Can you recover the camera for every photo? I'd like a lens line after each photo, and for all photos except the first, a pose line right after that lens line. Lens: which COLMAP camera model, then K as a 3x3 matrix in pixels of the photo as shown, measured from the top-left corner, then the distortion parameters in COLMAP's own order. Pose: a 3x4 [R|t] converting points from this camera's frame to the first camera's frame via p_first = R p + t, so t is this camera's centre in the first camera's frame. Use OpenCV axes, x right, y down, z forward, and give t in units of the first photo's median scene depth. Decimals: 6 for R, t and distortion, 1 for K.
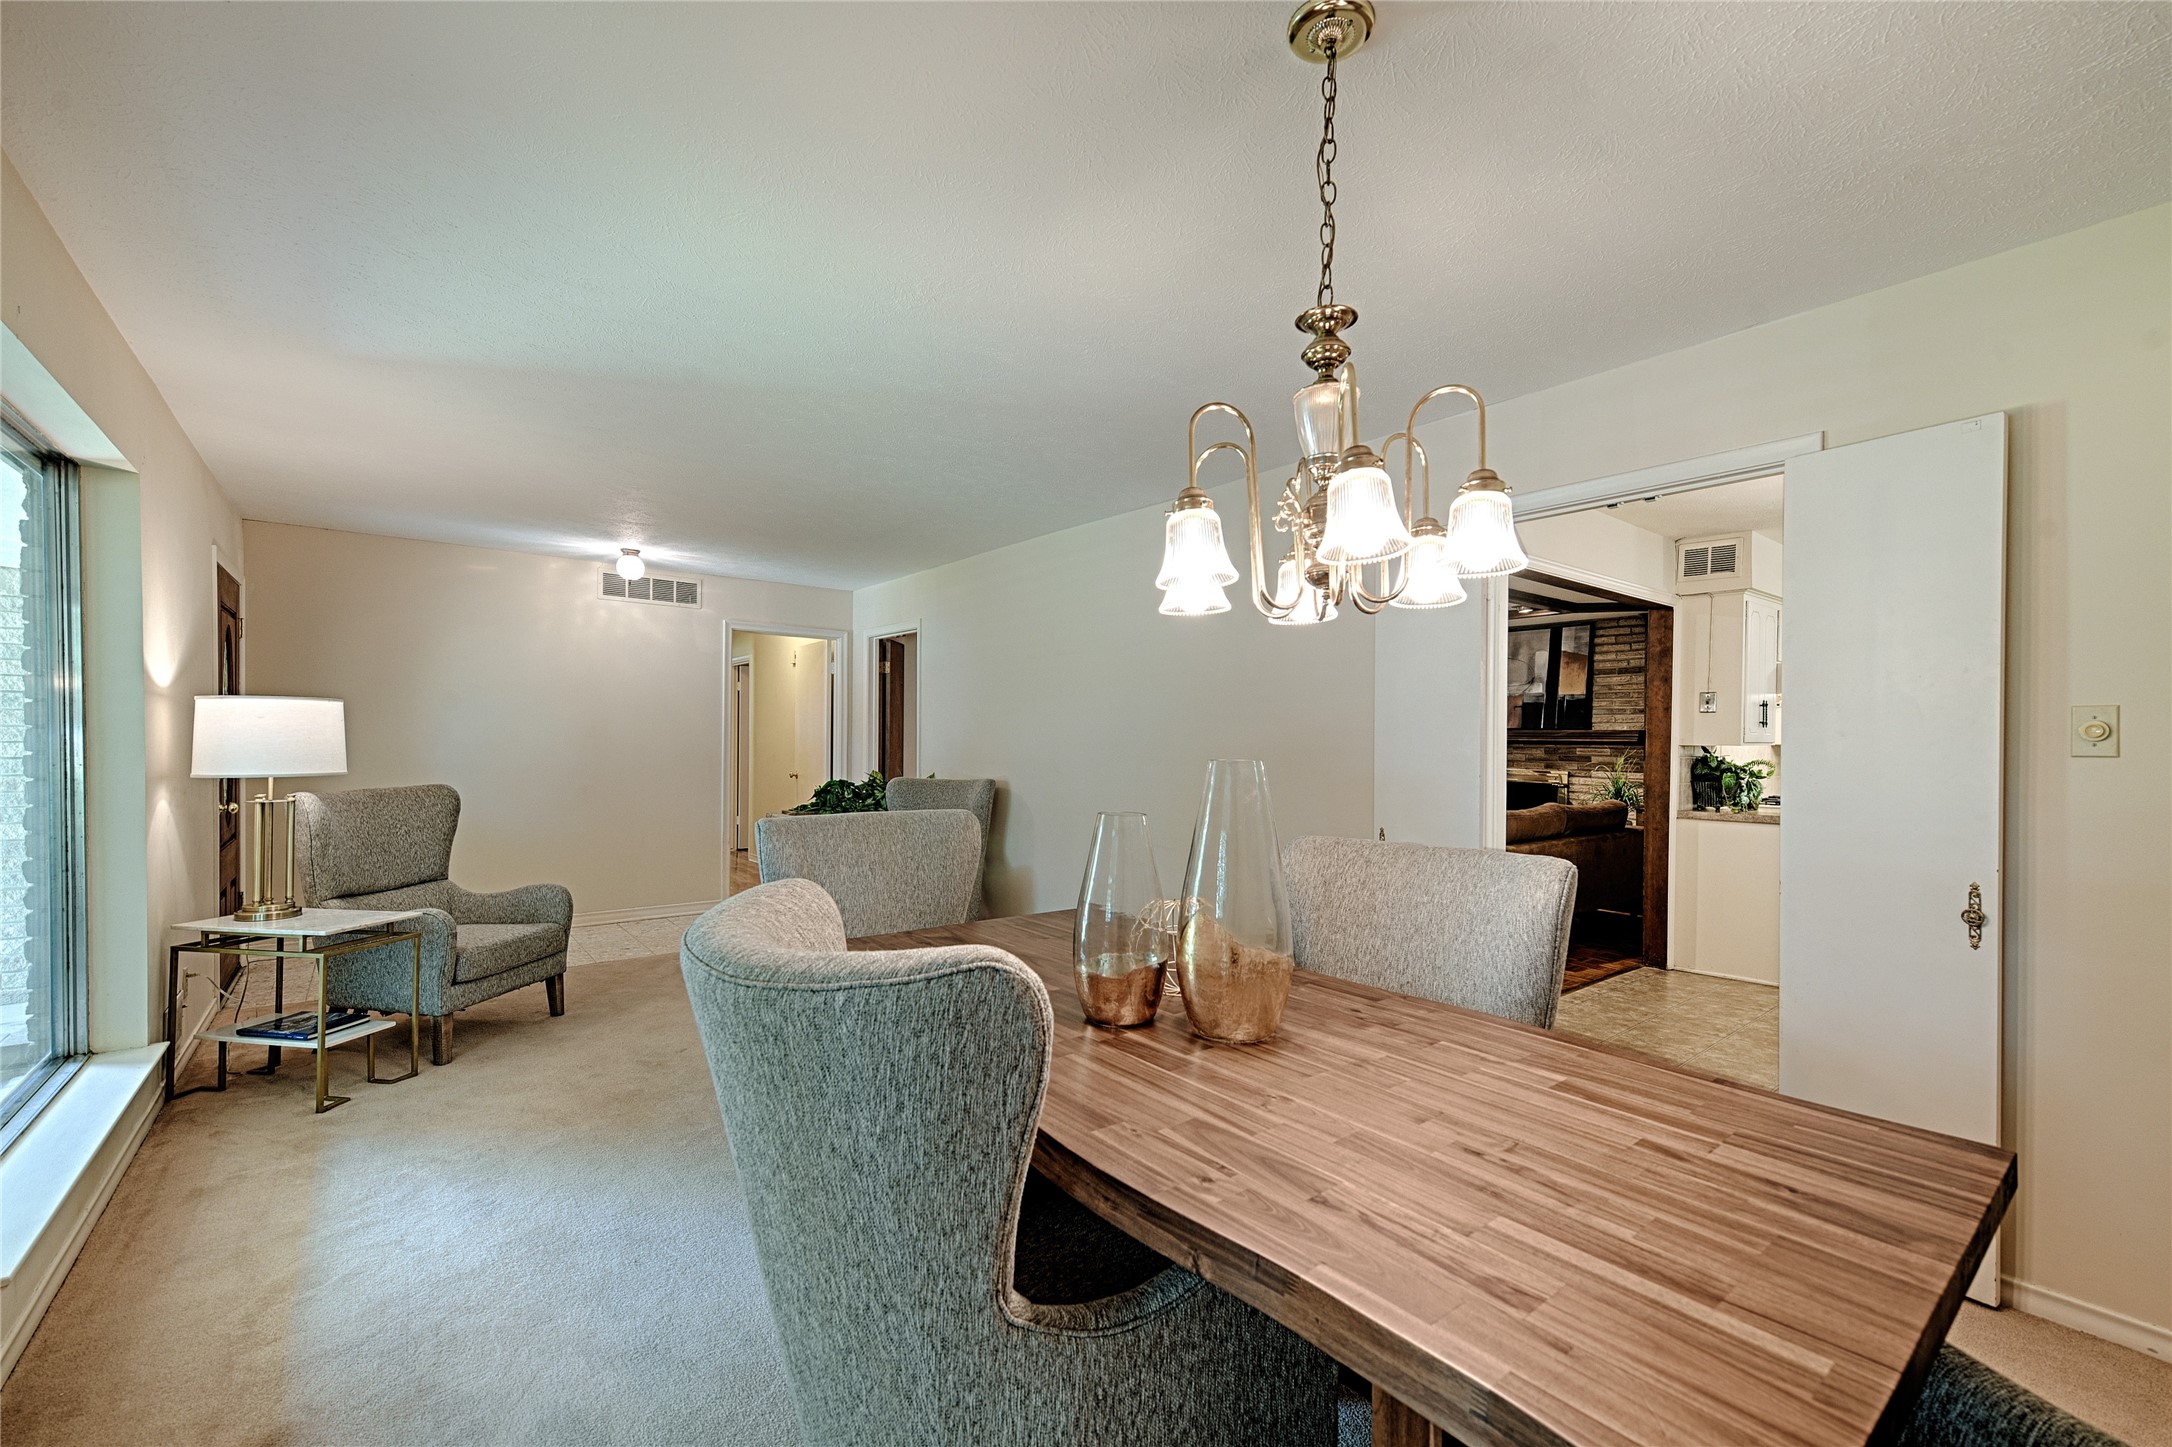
lens RADIAL K [[902.2, 0, 1094.6], [0, 902.2, 737.3], [0, 0, 1]] dist [0.003763, -0.000003]
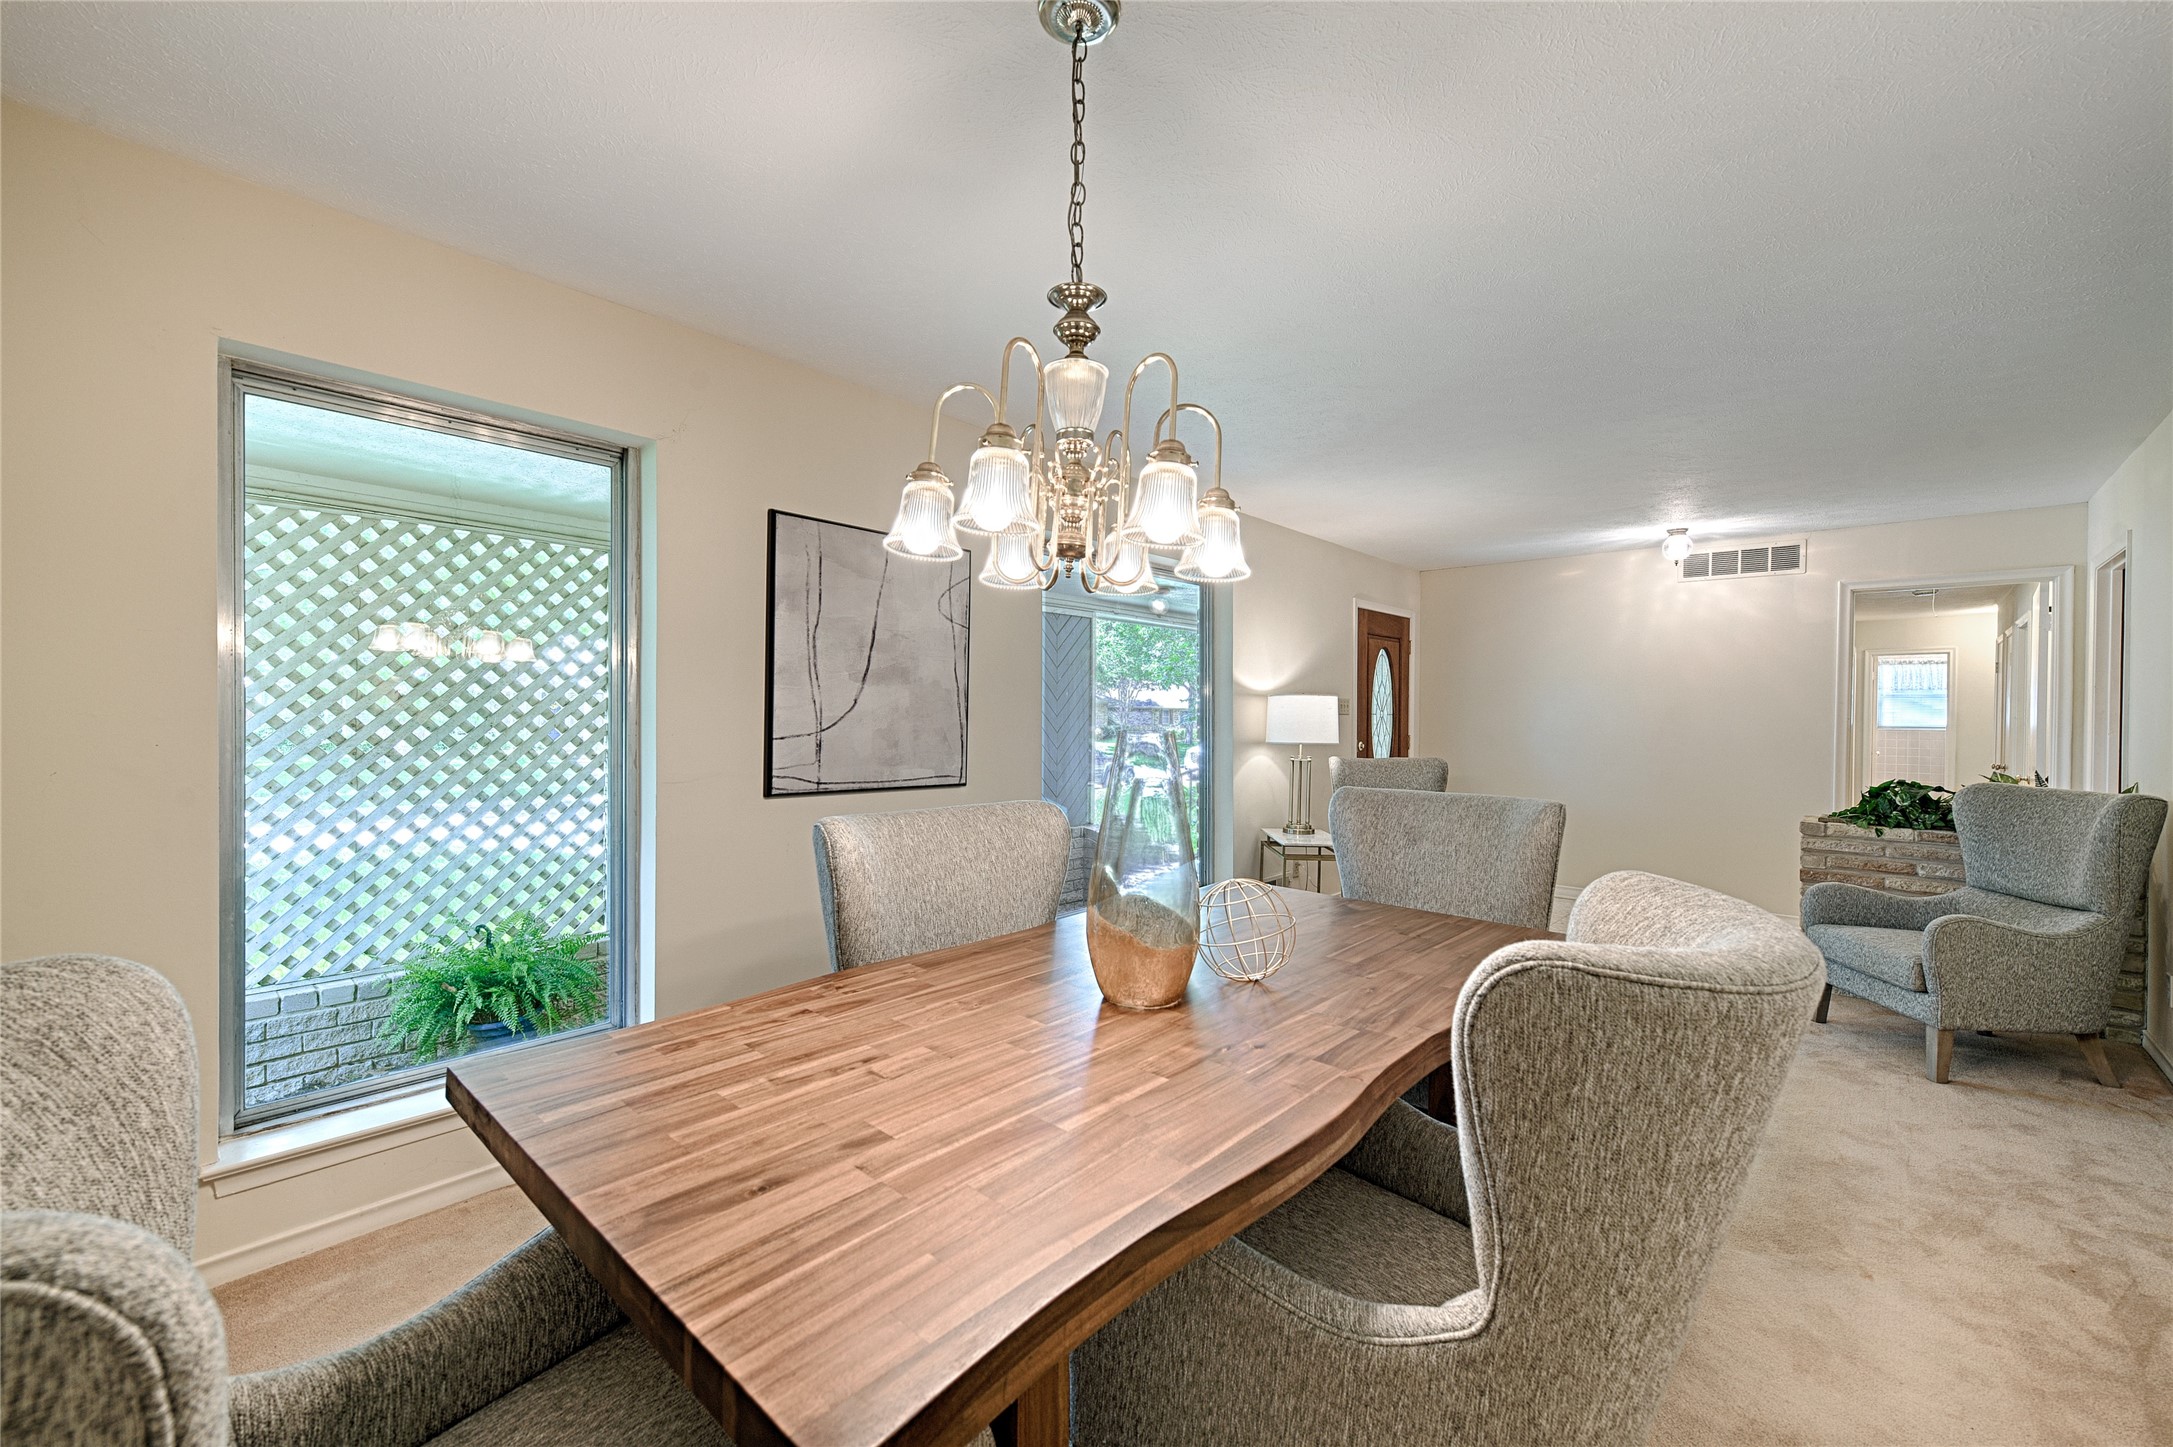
lens RADIAL K [[902.6, 0, 1095.2], [0, 902.6, 720.7], [0, 0, 1]] dist [0.003763, -0.000003]
pose [[0.153591, 0.000107, -0.988135, 0.739495], [-0.009882, 0.999950, -0.001428, 0.011022], [0.988085, 0.009985, 0.153584, 0.508381]]
